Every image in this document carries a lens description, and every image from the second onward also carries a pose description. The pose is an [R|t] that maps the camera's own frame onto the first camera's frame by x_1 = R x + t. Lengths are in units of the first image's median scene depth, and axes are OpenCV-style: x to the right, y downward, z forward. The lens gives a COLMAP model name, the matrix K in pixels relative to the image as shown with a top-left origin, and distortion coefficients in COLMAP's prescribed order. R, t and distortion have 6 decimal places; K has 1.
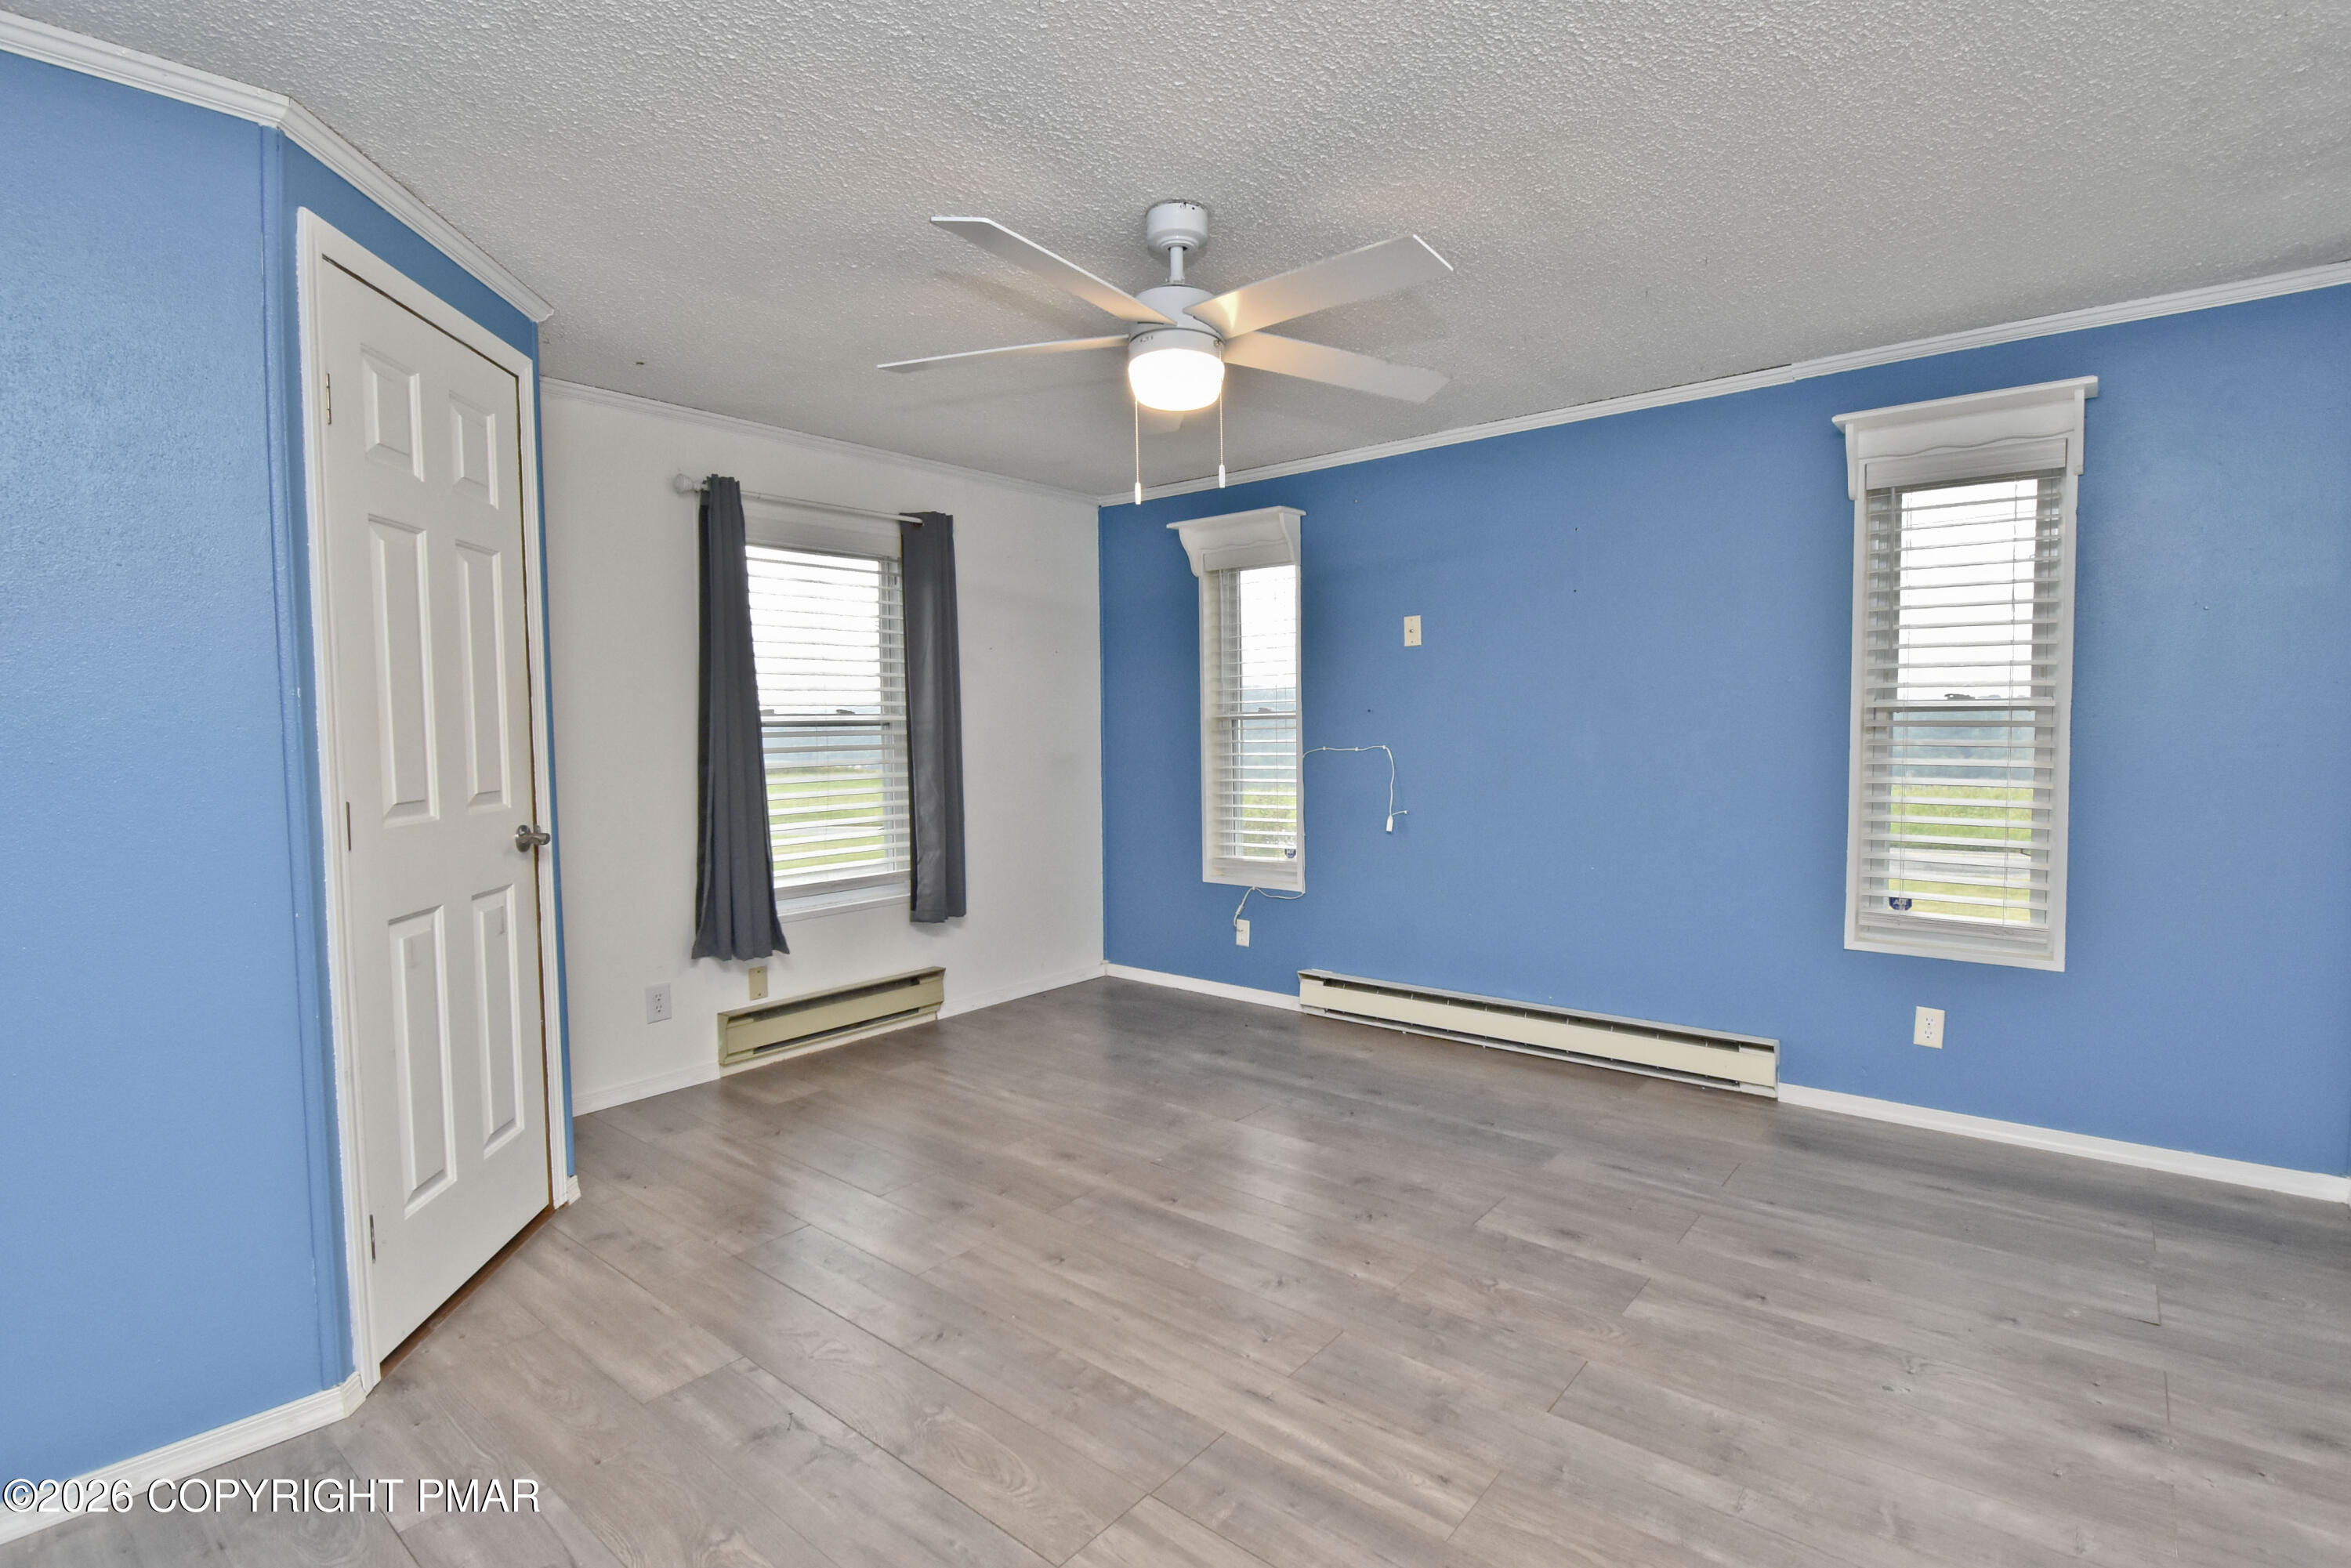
lens RADIAL K [[1093.5, 0, 1172.1], [0, 1093.5, 793.5], [0, 0, 1]] dist [0.019468, -0.026595]
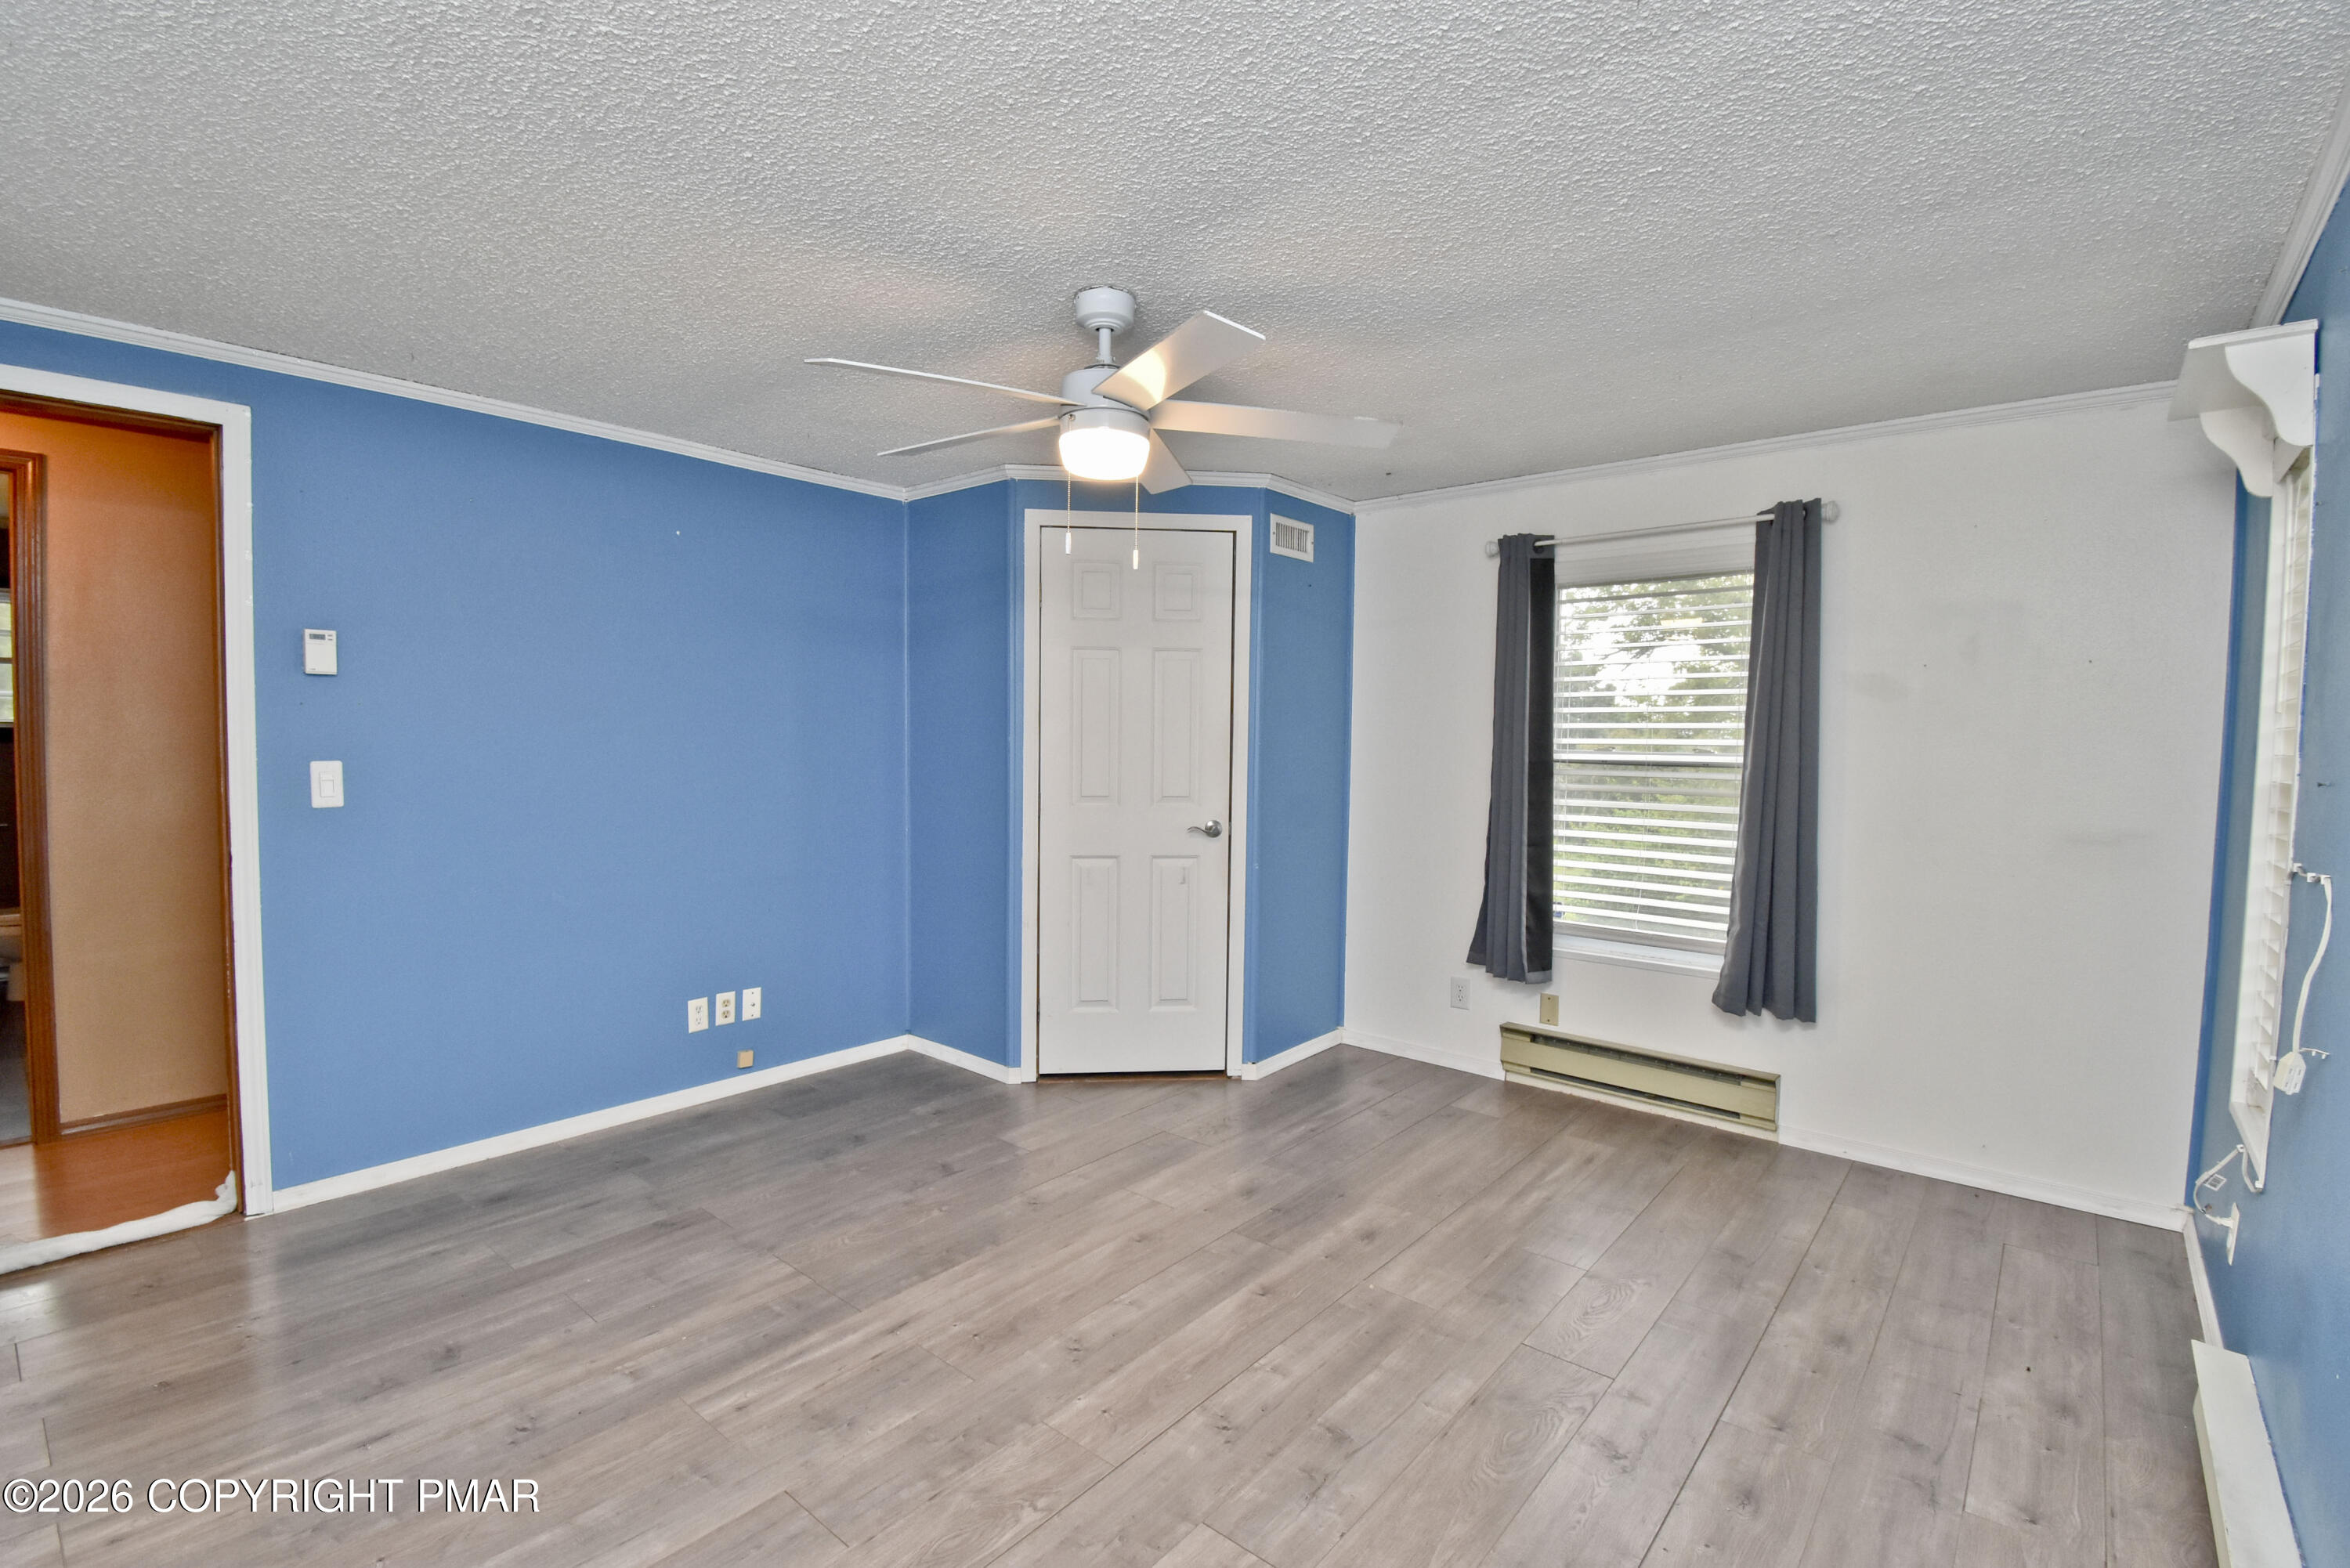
lens RADIAL K [[1071.8, 0, 1216.3], [0, 1071.8, 790.5], [0, 0, 1]] dist [0.020705, -0.029406]
pose [[0.003978, 0.063011, -0.998005, 0.833459], [-0.076911, 0.995076, 0.062520, -0.097320], [0.997030, 0.076508, 0.008805, 0.877786]]
